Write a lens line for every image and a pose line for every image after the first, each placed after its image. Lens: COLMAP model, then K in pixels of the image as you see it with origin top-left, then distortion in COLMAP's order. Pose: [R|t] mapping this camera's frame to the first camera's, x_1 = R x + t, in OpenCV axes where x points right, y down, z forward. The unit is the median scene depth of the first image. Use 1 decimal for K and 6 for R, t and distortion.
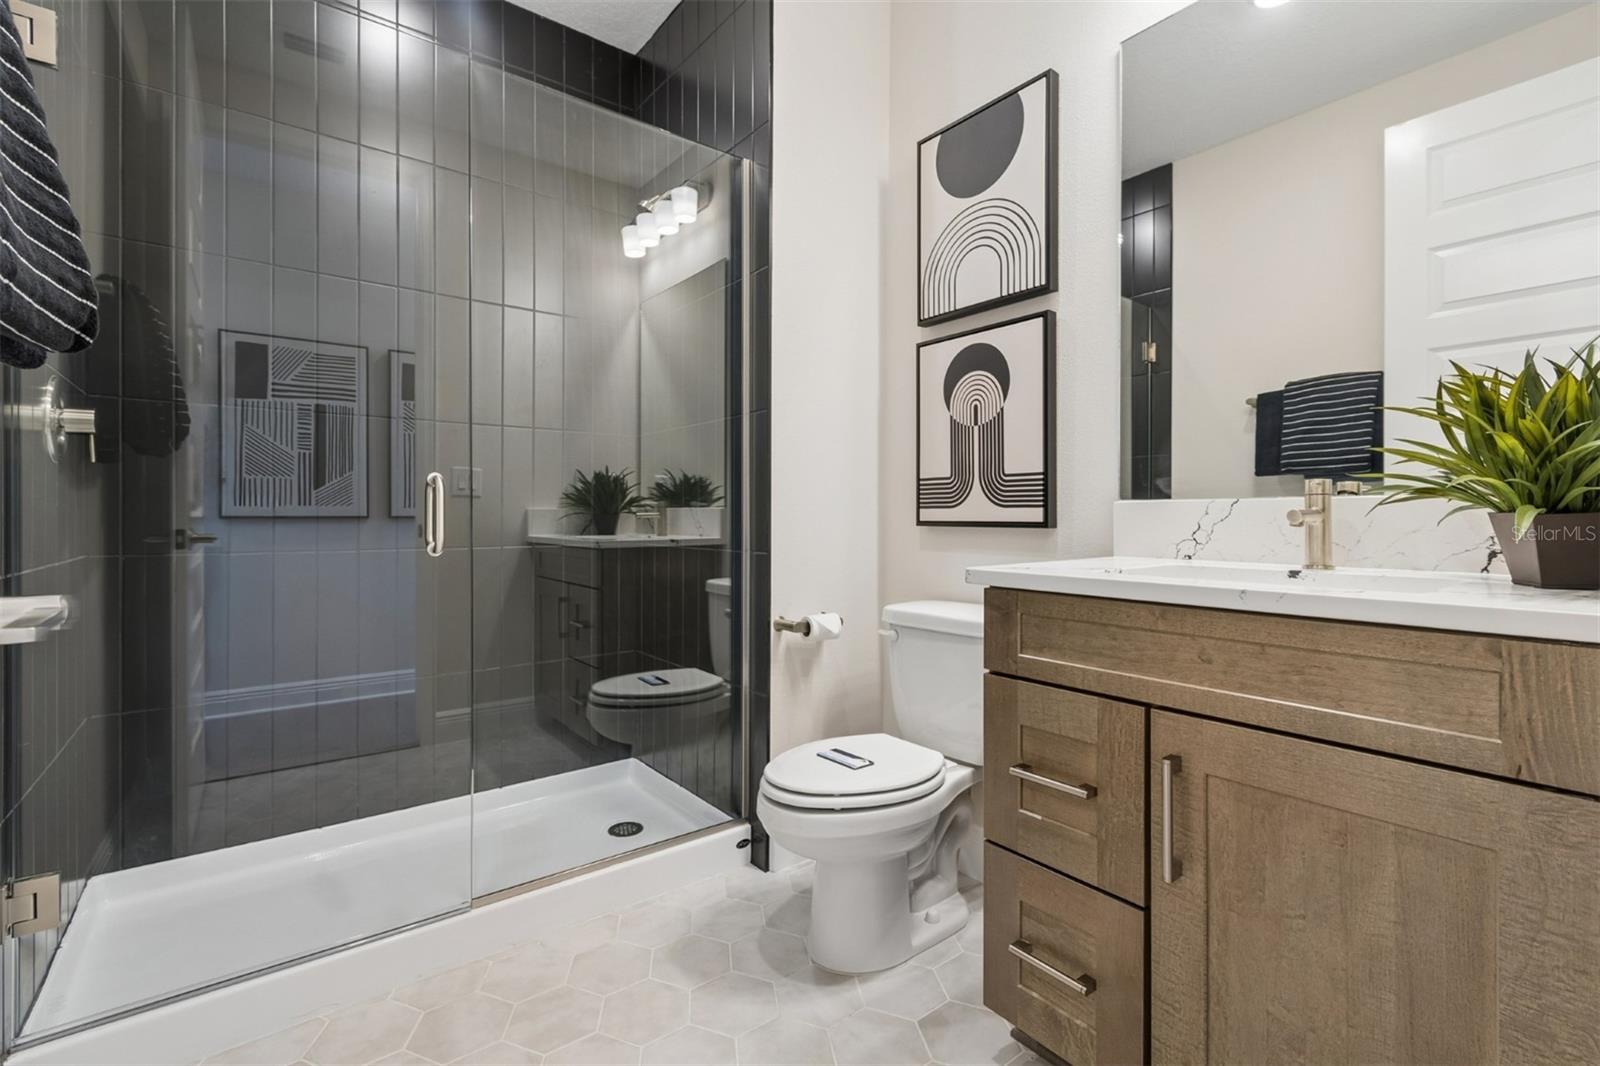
lens RADIAL K [[718.0, 0, 802.3], [0, 718.0, 515.4], [0, 0, 1]] dist [-0.000040, -0.001406]
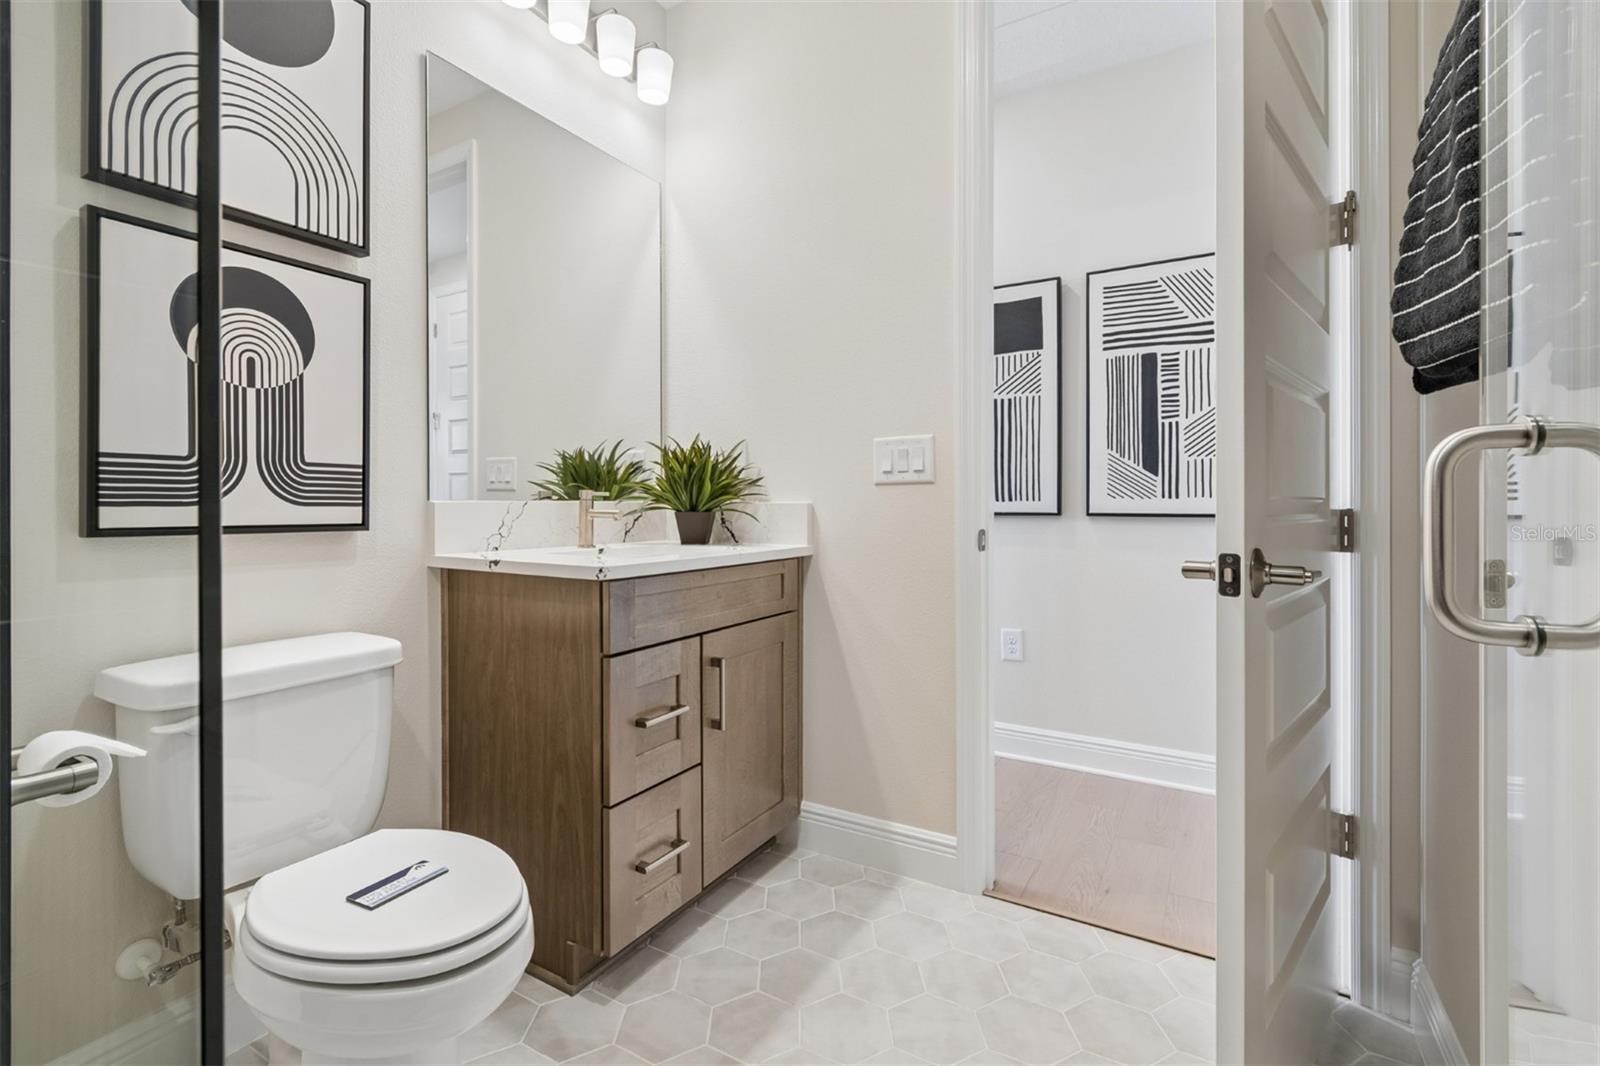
lens RADIAL K [[718.0, 0, 780.2], [0, 718.0, 501.3], [0, 0, 1]] dist [-0.000040, -0.001406]
pose [[-0.361473, 0.003470, 0.932376, -0.623951], [-0.002105, 0.999987, -0.004538, -0.013859], [-0.932380, -0.003603, -0.361462, 0.820917]]
